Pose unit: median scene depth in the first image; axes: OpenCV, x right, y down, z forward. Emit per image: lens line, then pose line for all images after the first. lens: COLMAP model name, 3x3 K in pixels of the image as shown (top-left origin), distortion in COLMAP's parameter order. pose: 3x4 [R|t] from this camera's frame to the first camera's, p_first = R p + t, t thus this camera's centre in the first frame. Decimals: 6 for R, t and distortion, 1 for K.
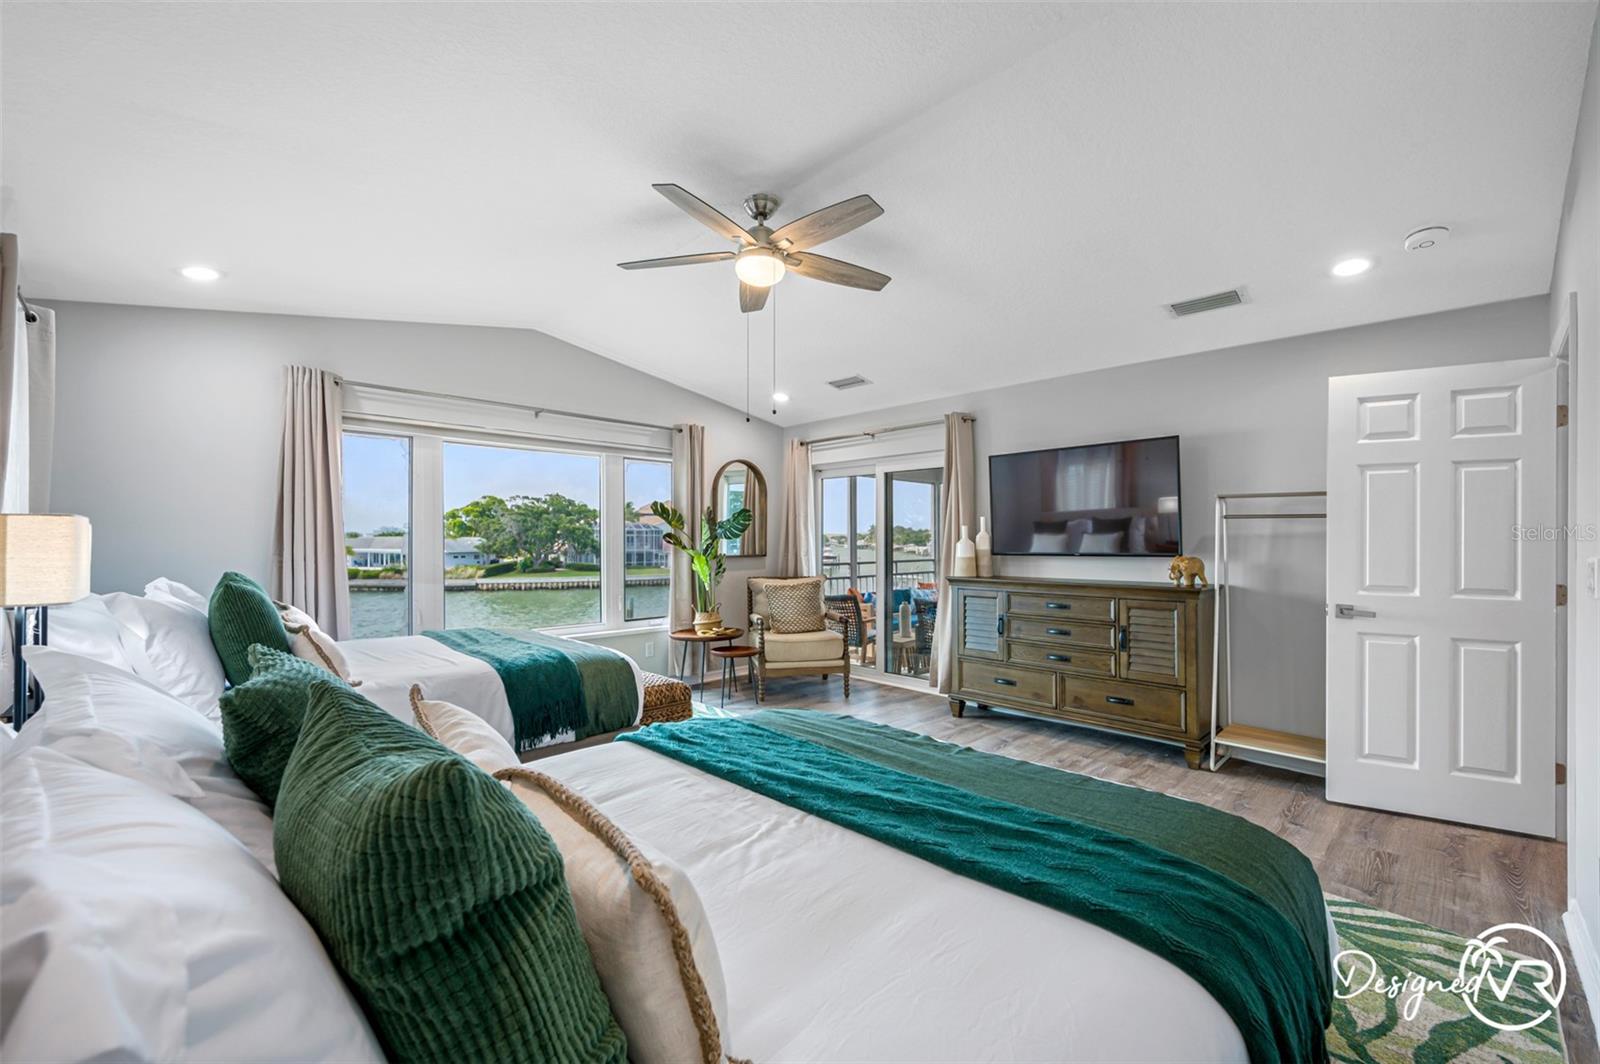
lens RADIAL K [[654.1, 0, 801.9], [0, 654.1, 544.7], [0, 0, 1]] dist [0.000329, 0.000092]
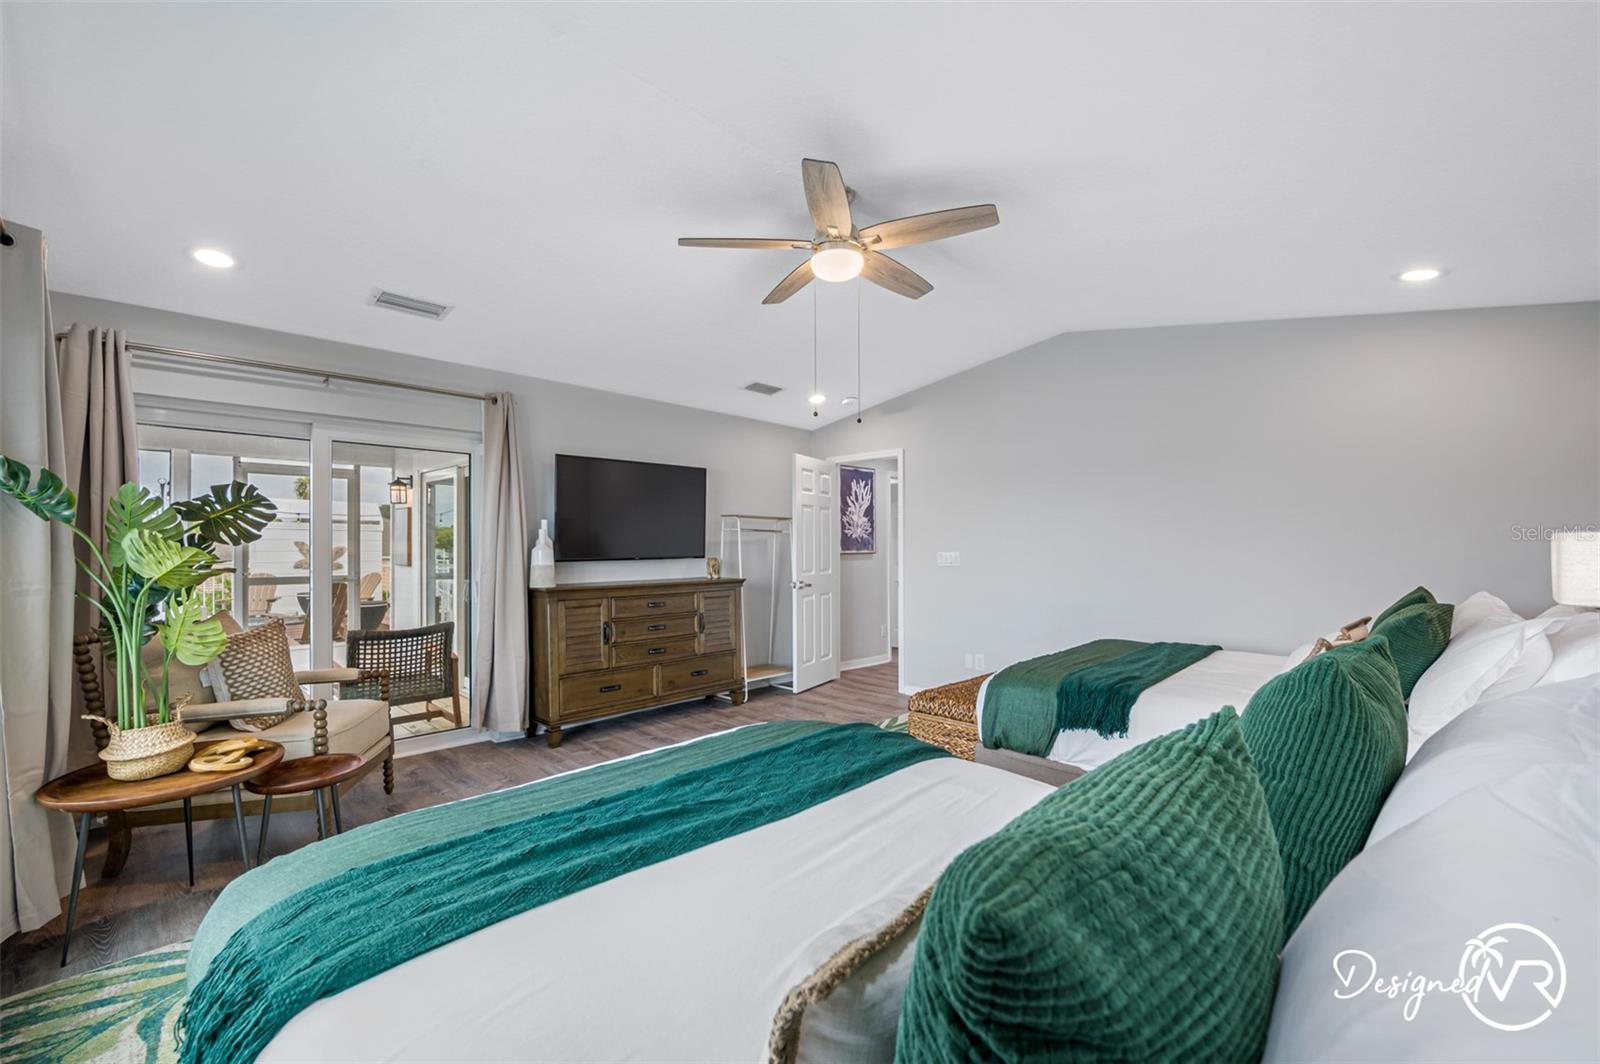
lens RADIAL K [[685.2, 0, 800.4], [0, 685.2, 538.1], [0, 0, 1]] dist [0.000498, 0.000293]
pose [[-0.058030, 0.013290, 0.998226, -0.745039], [0.001737, 0.999911, -0.013212, -0.002699], [-0.998313, 0.000967, -0.058047, 0.779250]]
